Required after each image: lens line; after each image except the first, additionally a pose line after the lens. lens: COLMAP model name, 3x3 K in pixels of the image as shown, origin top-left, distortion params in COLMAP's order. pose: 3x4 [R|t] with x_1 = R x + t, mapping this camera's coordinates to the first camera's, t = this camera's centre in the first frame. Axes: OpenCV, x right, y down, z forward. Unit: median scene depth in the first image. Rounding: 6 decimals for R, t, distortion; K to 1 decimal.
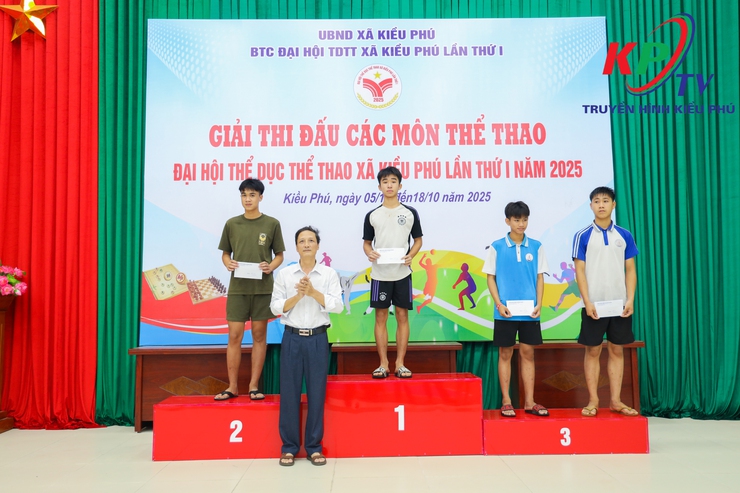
lens RADIAL K [[753.6, 0, 370.0], [0, 753.6, 246.5], [0, 0, 1]] dist [0.042112, 0.067504]
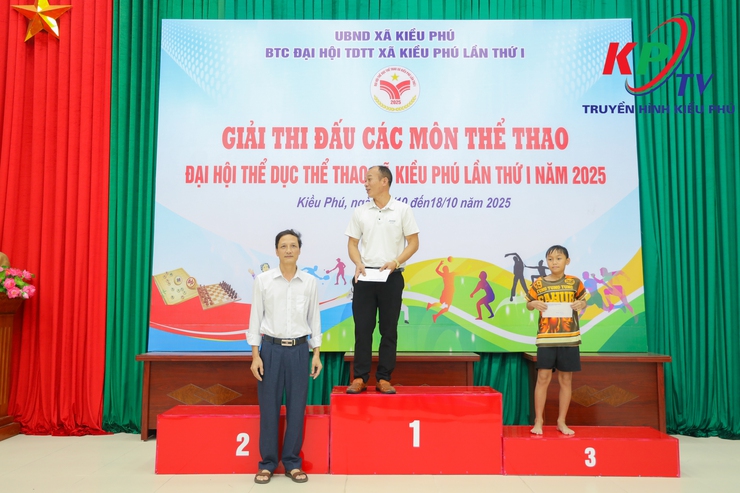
lens RADIAL K [[727.5, 0, 367.0], [0, 727.5, 248.2], [0, 0, 1]] dist [0.011702, 0.109826]
pose [[0.999636, 0.012116, -0.024108, -0.000866], [-0.012275, 0.999904, -0.006498, 0.000385], [0.024027, 0.006792, 0.999688, 0.062987]]
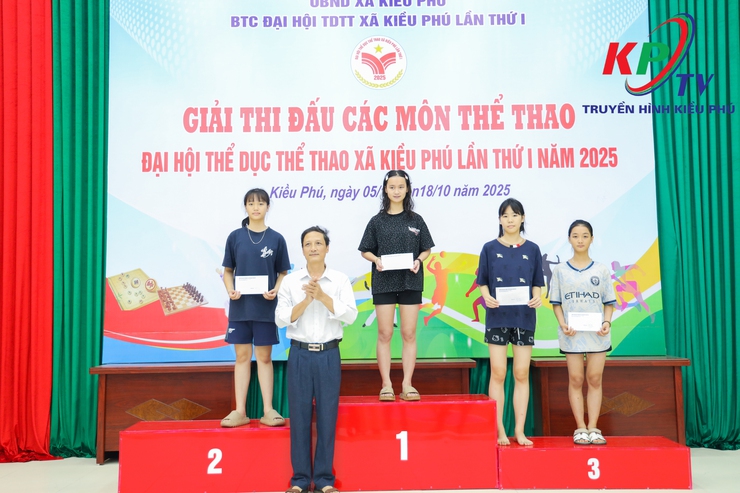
lens RADIAL K [[908.8, 0, 370.3], [0, 908.8, 247.6], [0, 0, 1]] dist [0.123443, 0.071908]
pose [[0.999962, -0.001167, -0.008672, 0.009392], [0.001196, 0.999994, 0.003294, -0.004005], [0.008668, -0.003304, 0.999957, -0.042079]]
